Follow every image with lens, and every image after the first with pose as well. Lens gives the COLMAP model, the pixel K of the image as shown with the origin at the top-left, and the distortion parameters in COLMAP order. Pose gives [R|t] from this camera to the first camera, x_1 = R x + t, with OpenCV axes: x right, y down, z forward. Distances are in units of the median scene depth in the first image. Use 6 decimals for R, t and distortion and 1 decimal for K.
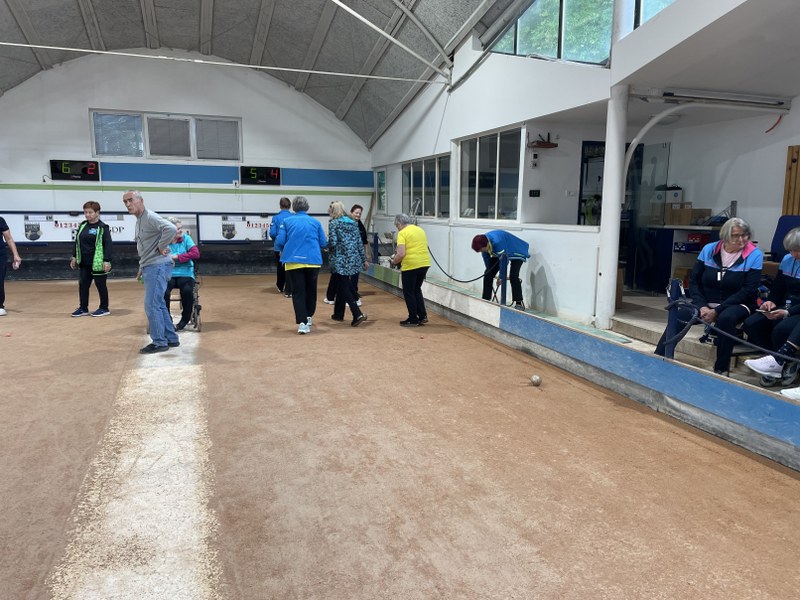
lens RADIAL K [[600.3, 0, 399.3], [0, 600.3, 297.9], [0, 0, 1]] dist [0.087855, -0.106680]
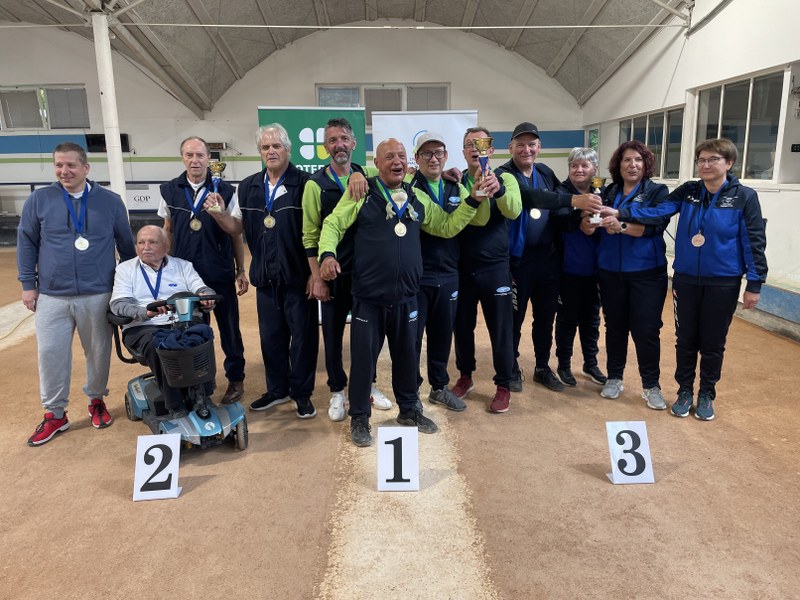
lens RADIAL K [[600.3, 0, 401.9], [0, 600.3, 294.4], [0, 0, 1]] dist [0.087855, -0.106680]
pose [[0.954428, 0.040166, -0.295726, -0.038167], [-0.024819, 0.998152, 0.055470, -0.001660], [0.297408, -0.045603, 0.953661, 0.008150]]
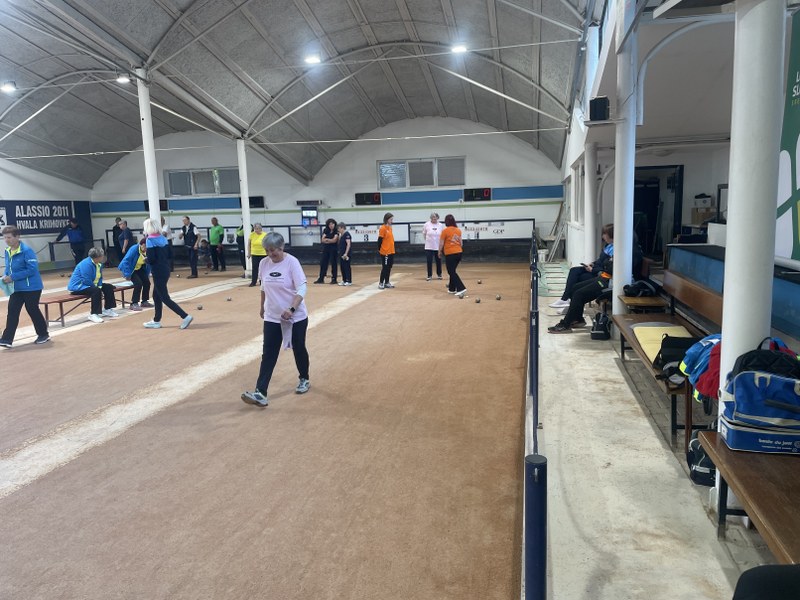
lens RADIAL K [[600.3, 0, 405.4], [0, 600.3, 300.0], [0, 0, 1]] dist [0.087855, -0.106680]
pose [[0.856866, 0.040450, -0.513950, 0.545627], [-0.041118, 0.999103, 0.010082, 0.061111], [0.513897, 0.012494, 0.857761, -0.465705]]
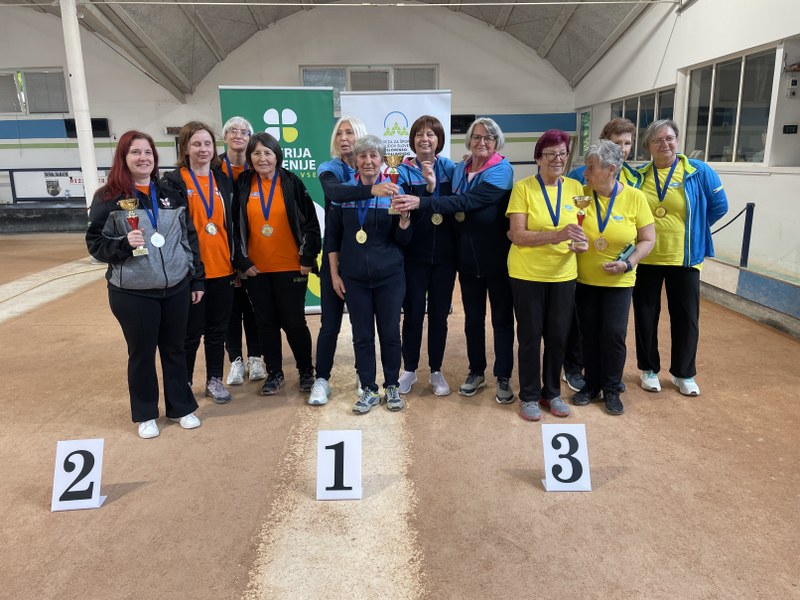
lens RADIAL K [[600.3, 0, 400.6], [0, 600.3, 297.3], [0, 0, 1]] dist [0.087855, -0.106680]
pose [[0.954097, 0.045236, -0.296063, -0.019005], [-0.021678, 0.996365, 0.082378, -0.003851], [0.298713, -0.072178, 0.951610, 0.040552]]
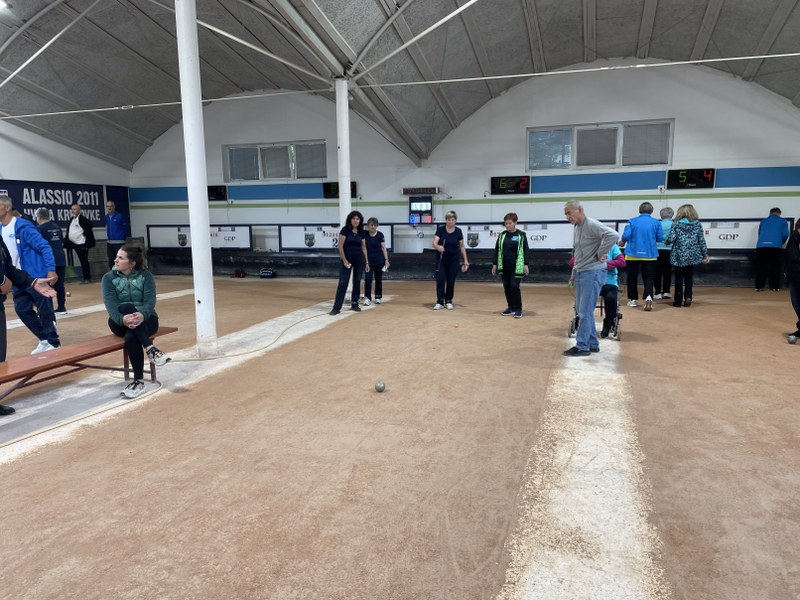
lens RADIAL K [[600.3, 0, 394.1], [0, 600.3, 304.5], [0, 0, 1]] dist [0.087855, -0.106680]
pose [[0.795987, 0.070784, -0.601160, -0.024306], [-0.072384, 0.997144, 0.021567, 0.001880], [0.600970, 0.026347, 0.798837, -0.011568]]
